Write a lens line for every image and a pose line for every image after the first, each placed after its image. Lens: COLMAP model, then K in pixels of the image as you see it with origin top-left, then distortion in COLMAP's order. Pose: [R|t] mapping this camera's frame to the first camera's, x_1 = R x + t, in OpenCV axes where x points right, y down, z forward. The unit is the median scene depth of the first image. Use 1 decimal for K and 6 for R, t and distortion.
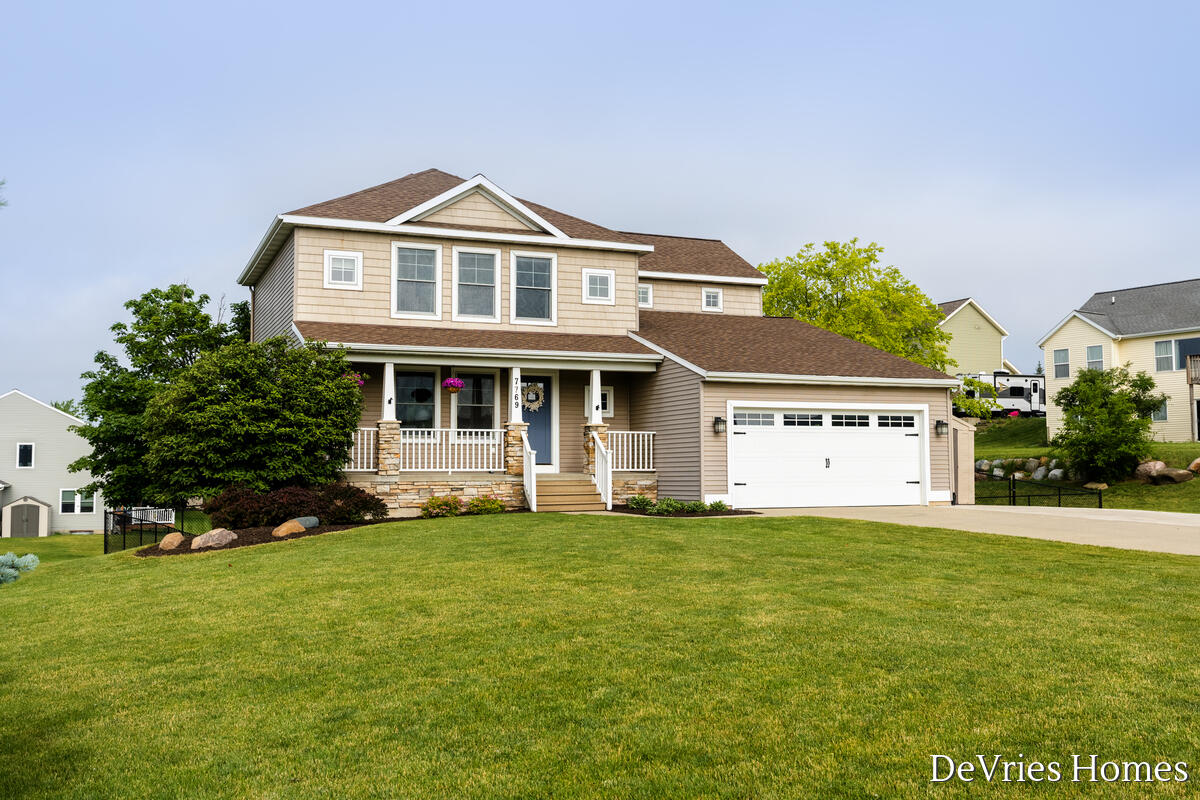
lens RADIAL K [[1152.2, 0, 600.0], [0, 1152.2, 400.0], [0, 0, 1]] dist [0.005194, 0.003018]
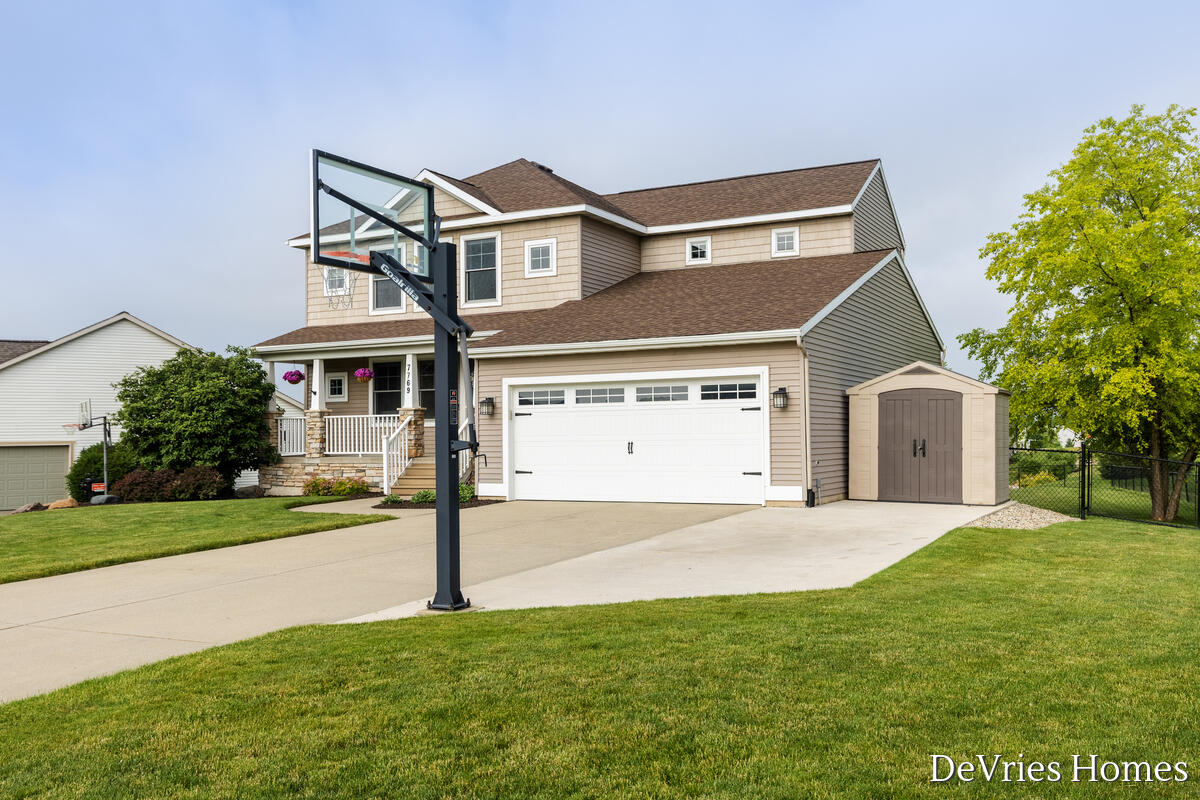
lens RADIAL K [[1072.4, 0, 600.0], [0, 1072.4, 400.0], [0, 0, 1]] dist [0.007841, 0.004866]
pose [[0.633777, -0.027146, -0.773040, 0.738535], [0.059641, 0.998124, 0.013848, 0.009262], [0.771213, -0.054881, 0.634207, 0.490436]]
